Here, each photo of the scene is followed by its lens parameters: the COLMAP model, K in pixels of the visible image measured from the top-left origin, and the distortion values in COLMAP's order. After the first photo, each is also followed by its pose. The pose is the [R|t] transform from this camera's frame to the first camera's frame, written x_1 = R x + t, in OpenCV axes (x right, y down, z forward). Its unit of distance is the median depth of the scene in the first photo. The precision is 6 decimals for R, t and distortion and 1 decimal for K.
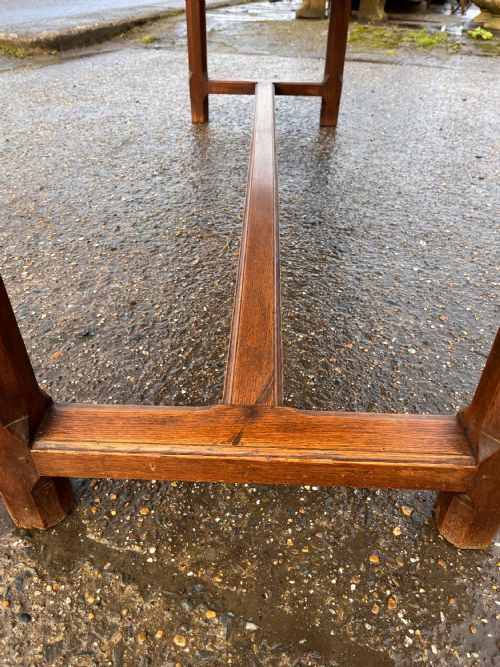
lens RADIAL K [[507.0, 0, 244.3], [0, 507.0, 333.6], [0, 0, 1]] dist [0.063423, -0.083594]
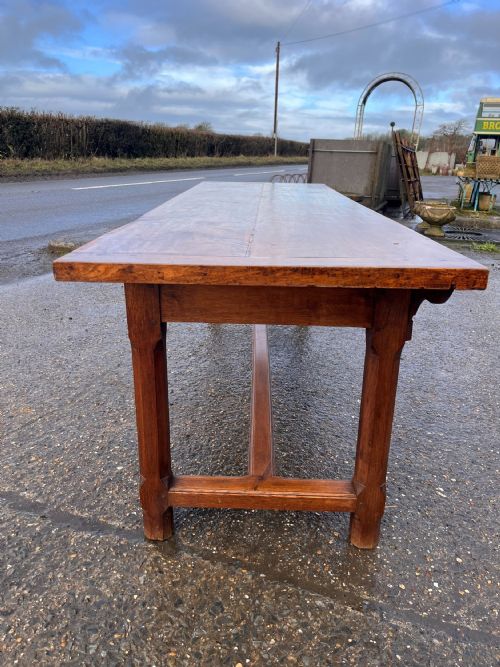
lens RADIAL K [[507.0, 0, 244.3], [0, 507.0, 333.6], [0, 0, 1]] dist [0.063423, -0.083594]
pose [[0.999851, 0.004336, 0.016686, -0.097812], [0.000711, 0.956668, -0.291181, 0.191003], [-0.017226, 0.291149, 0.956523, -1.299660]]
